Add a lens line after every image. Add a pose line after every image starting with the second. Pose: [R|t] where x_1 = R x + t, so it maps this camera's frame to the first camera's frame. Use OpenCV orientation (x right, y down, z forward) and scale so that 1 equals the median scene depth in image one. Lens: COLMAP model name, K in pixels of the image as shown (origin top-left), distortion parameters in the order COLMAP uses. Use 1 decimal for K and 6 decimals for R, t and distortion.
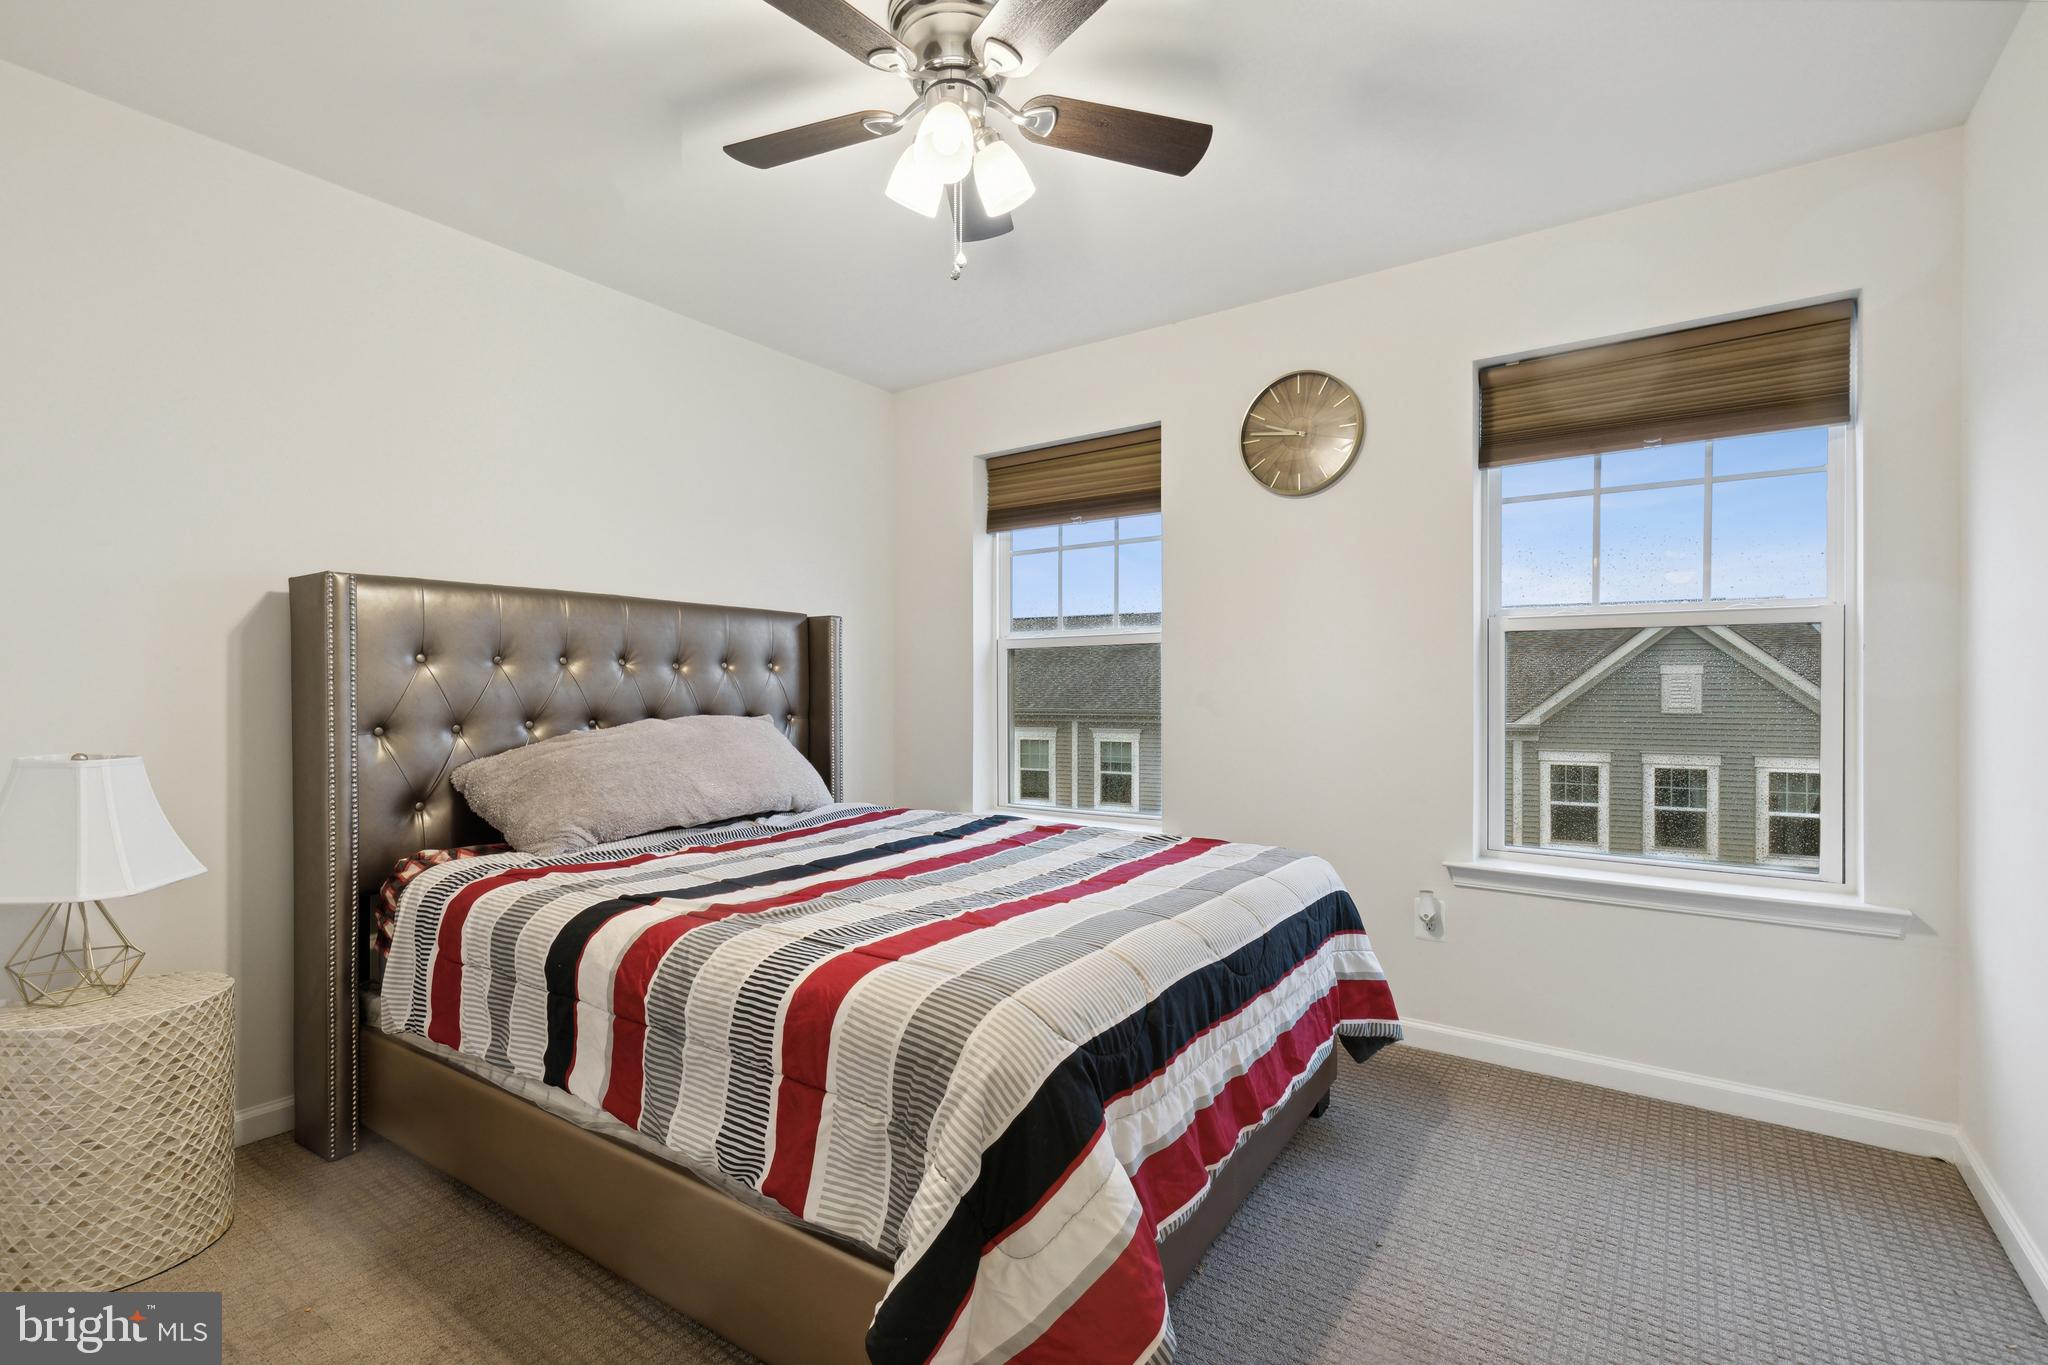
lens RADIAL K [[928.8, 0, 1029.7], [0, 928.8, 693.5], [0, 0, 1]] dist [0.008295, -0.002055]
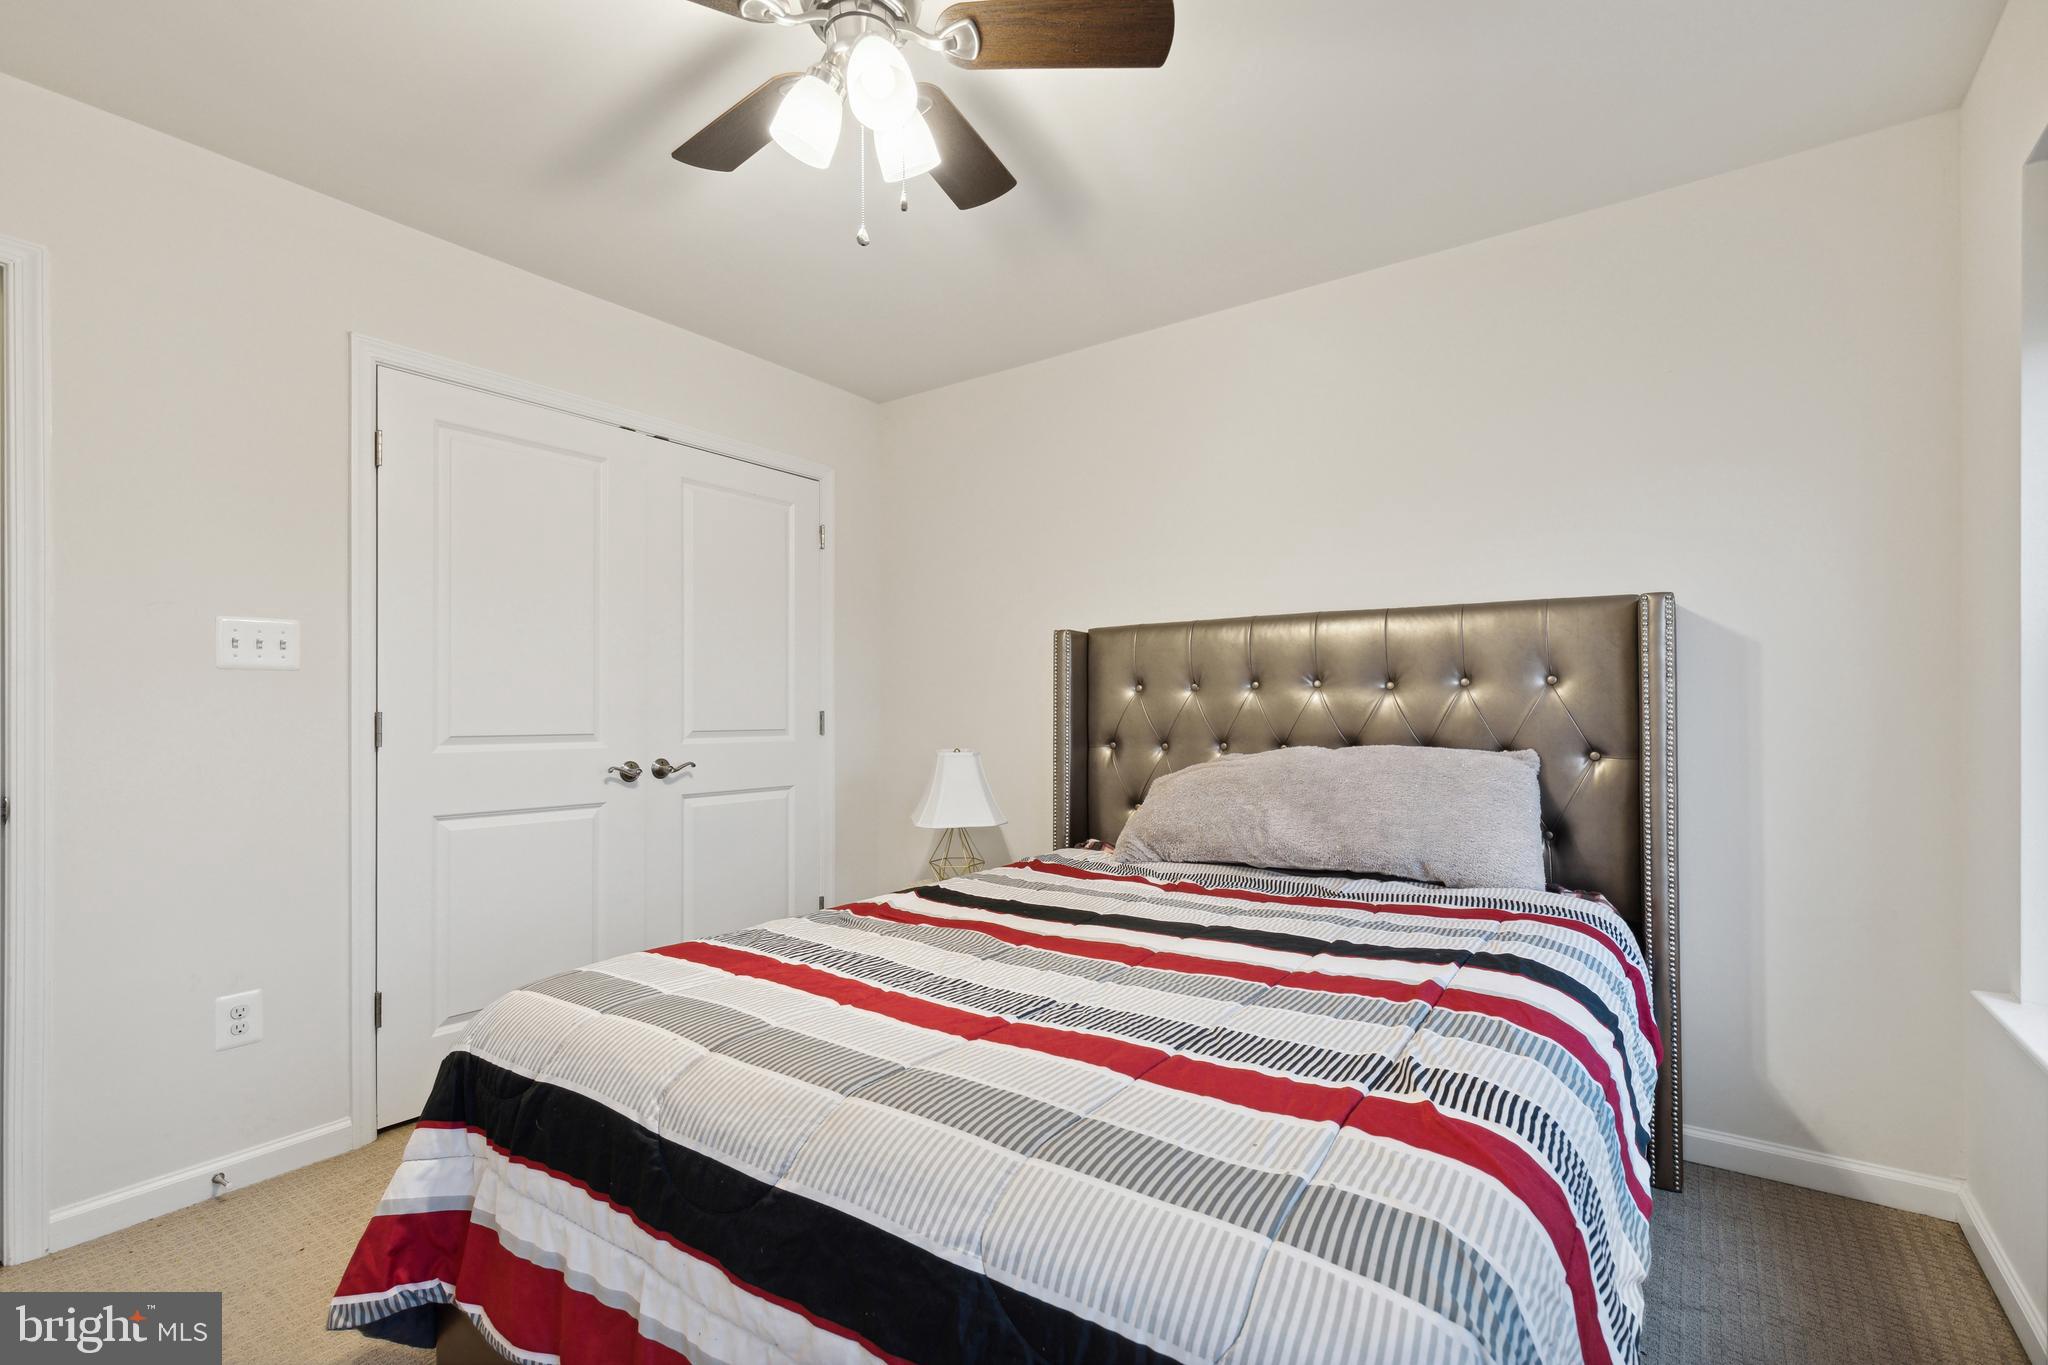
lens RADIAL K [[928.8, 0, 1019.9], [0, 928.8, 685.7], [0, 0, 1]] dist [0.008295, -0.002055]
pose [[-0.012960, -0.027552, -0.999536, 0.614639], [-0.002844, 0.999617, -0.027518, -0.006582], [0.999912, 0.002486, -0.013034, 0.900981]]
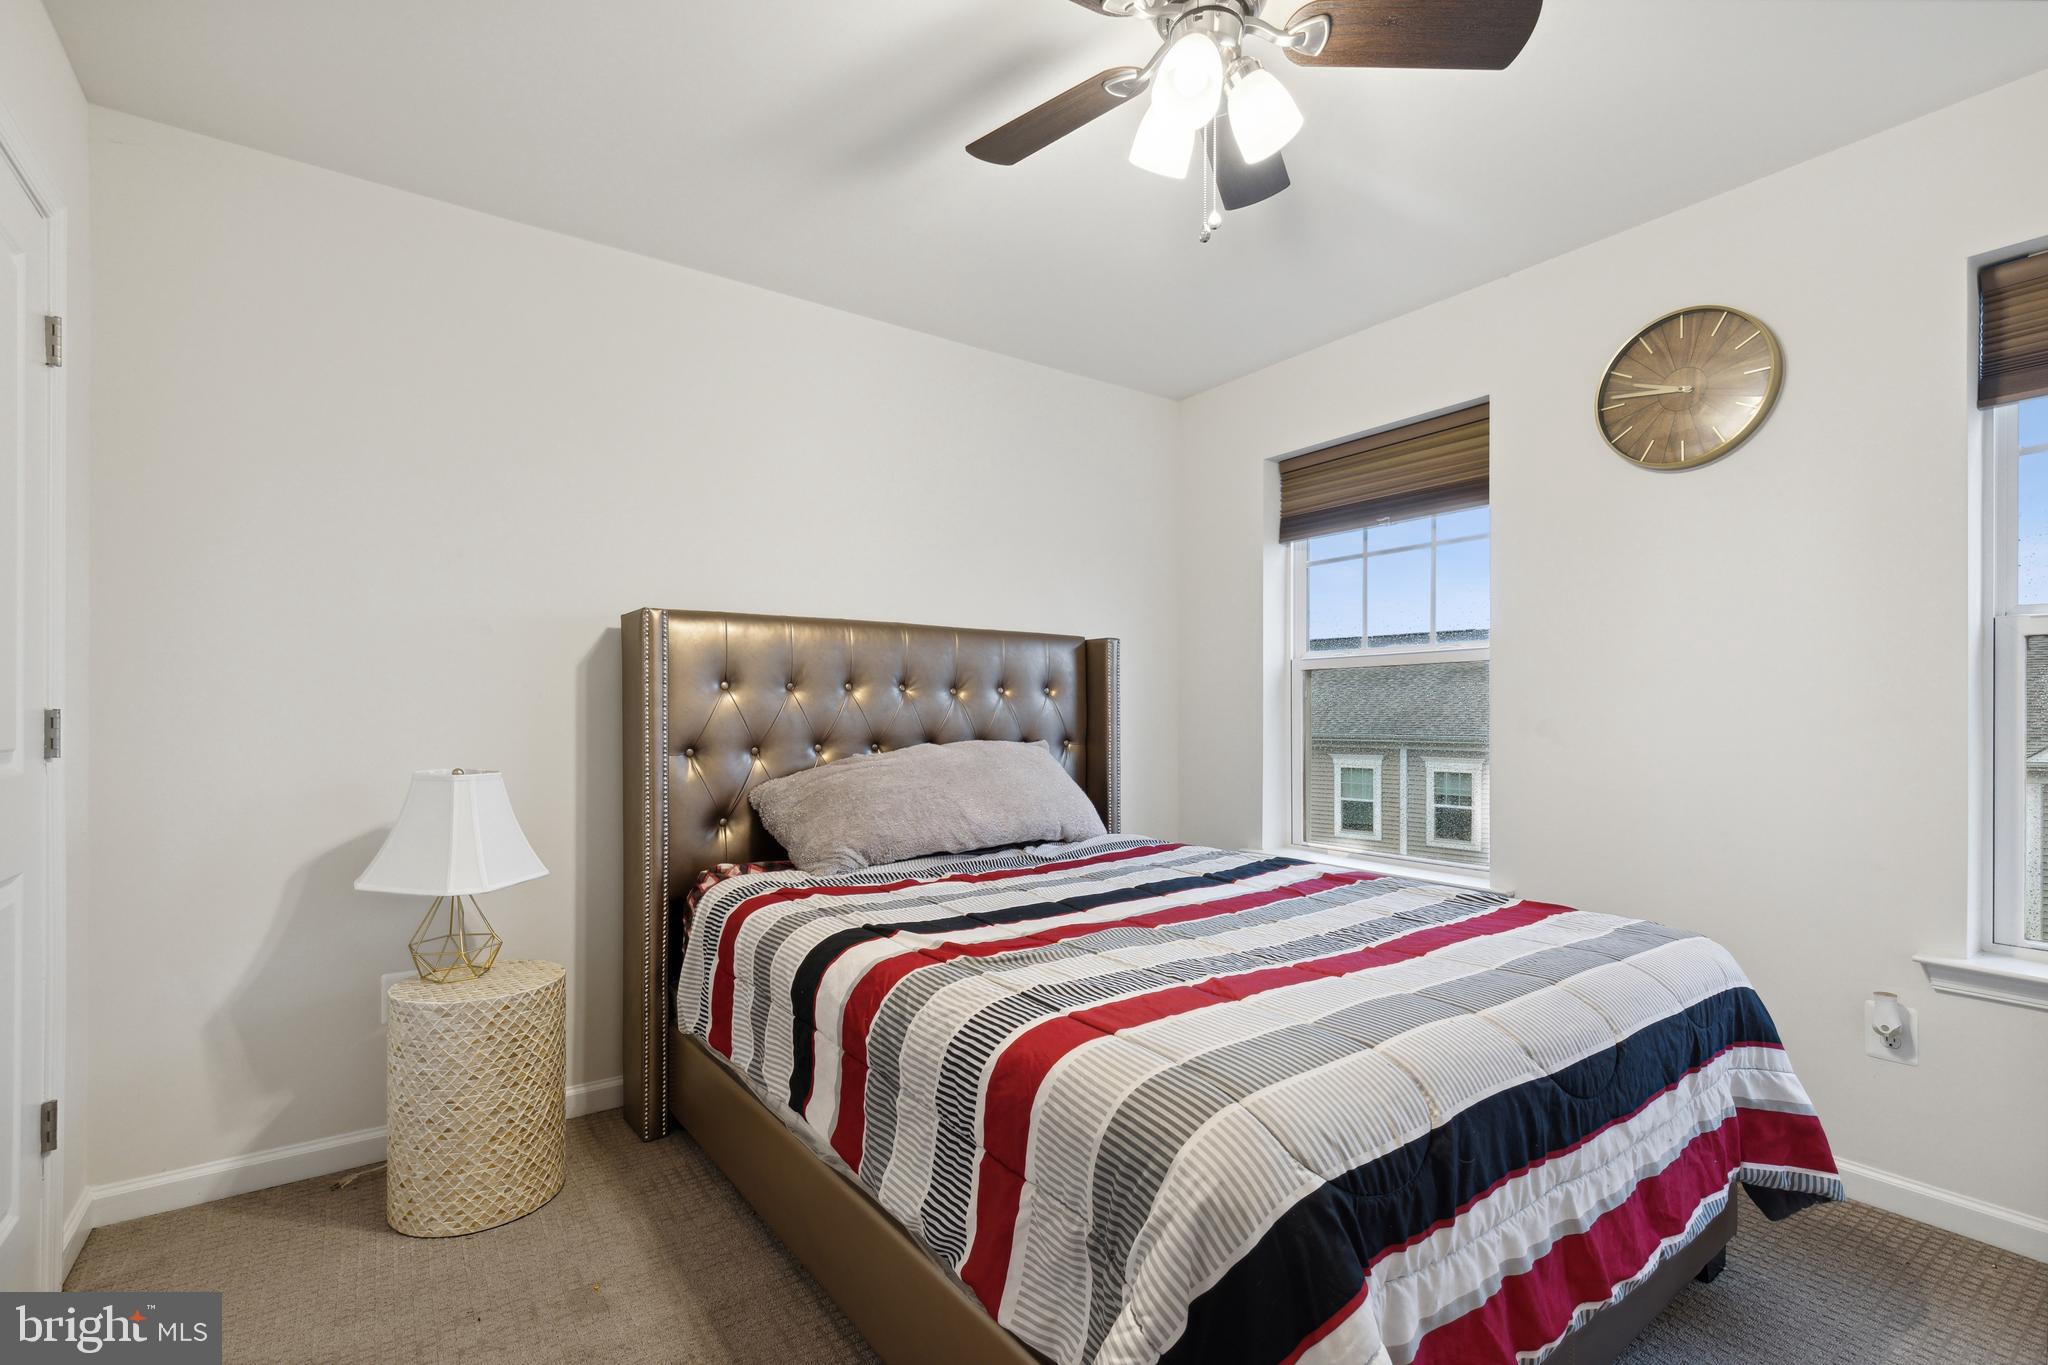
lens RADIAL K [[928.8, 0, 1031.0], [0, 928.8, 714.5], [0, 0, 1]] dist [0.008295, -0.002055]
pose [[0.943788, 0.002857, -0.330539, 0.041679], [-0.003903, 0.999989, -0.002499, -0.003016], [0.330528, 0.003648, 0.943789, 0.102078]]
